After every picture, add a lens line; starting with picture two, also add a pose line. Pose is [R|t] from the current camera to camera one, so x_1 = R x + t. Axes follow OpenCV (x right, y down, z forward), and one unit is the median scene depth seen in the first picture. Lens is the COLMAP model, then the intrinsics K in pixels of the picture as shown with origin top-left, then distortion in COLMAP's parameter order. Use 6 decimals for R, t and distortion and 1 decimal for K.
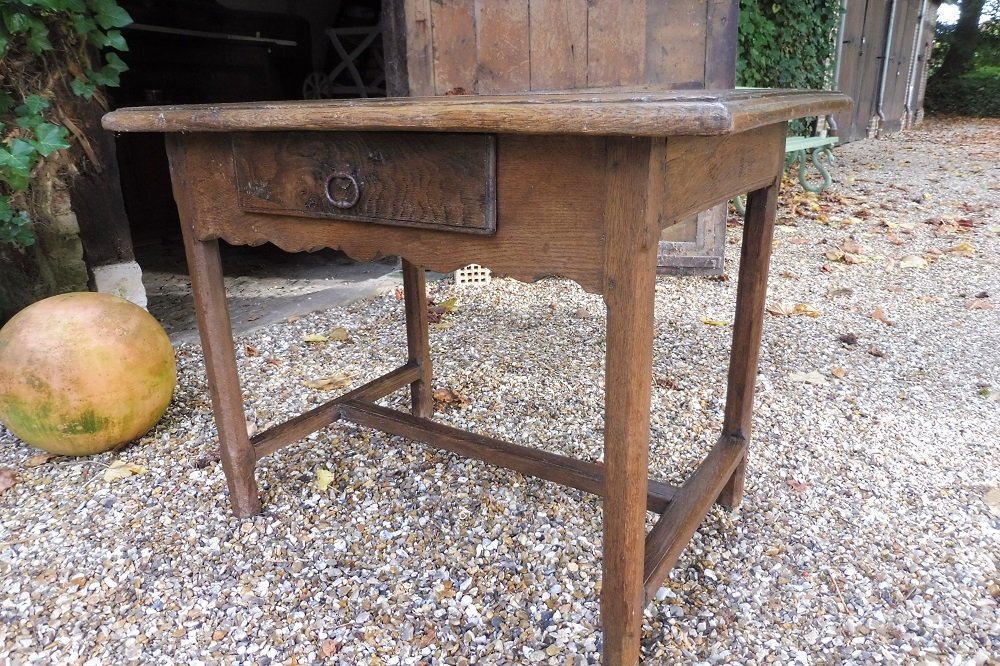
lens RADIAL K [[682.4, 0, 500.0], [0, 682.4, 333.0], [0, 0, 1]] dist [-0.005440, -0.066997]
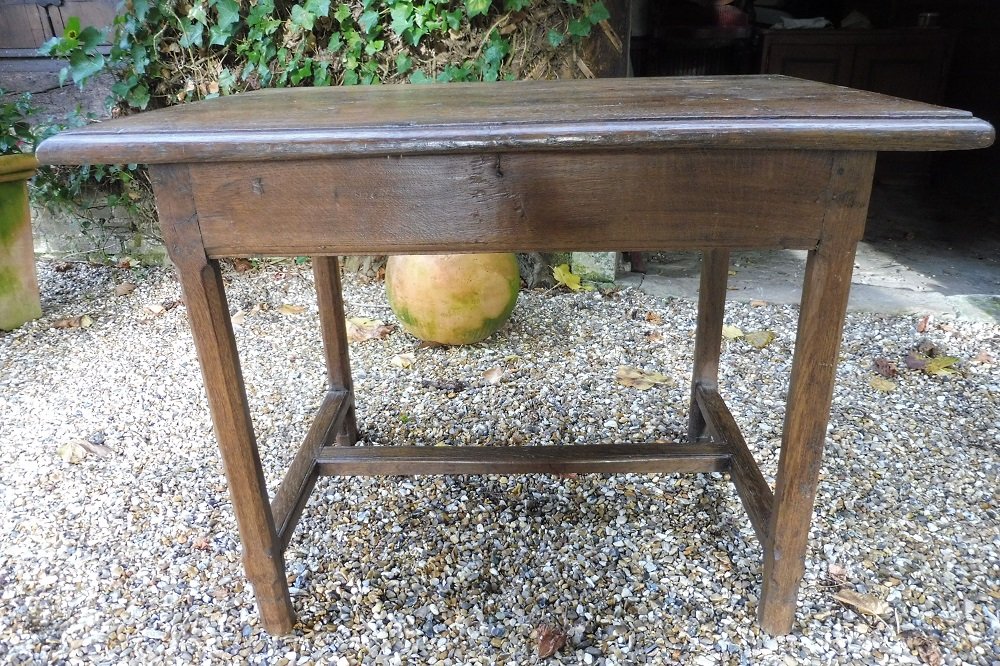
lens RADIAL K [[682.4, 0, 500.0], [0, 682.4, 333.0], [0, 0, 1]] dist [-0.005440, -0.066997]
pose [[0.424348, 0.383078, -0.820476, 0.760810], [-0.286839, 0.916308, 0.279469, -0.353012], [0.858867, 0.116753, 0.498715, 0.718108]]
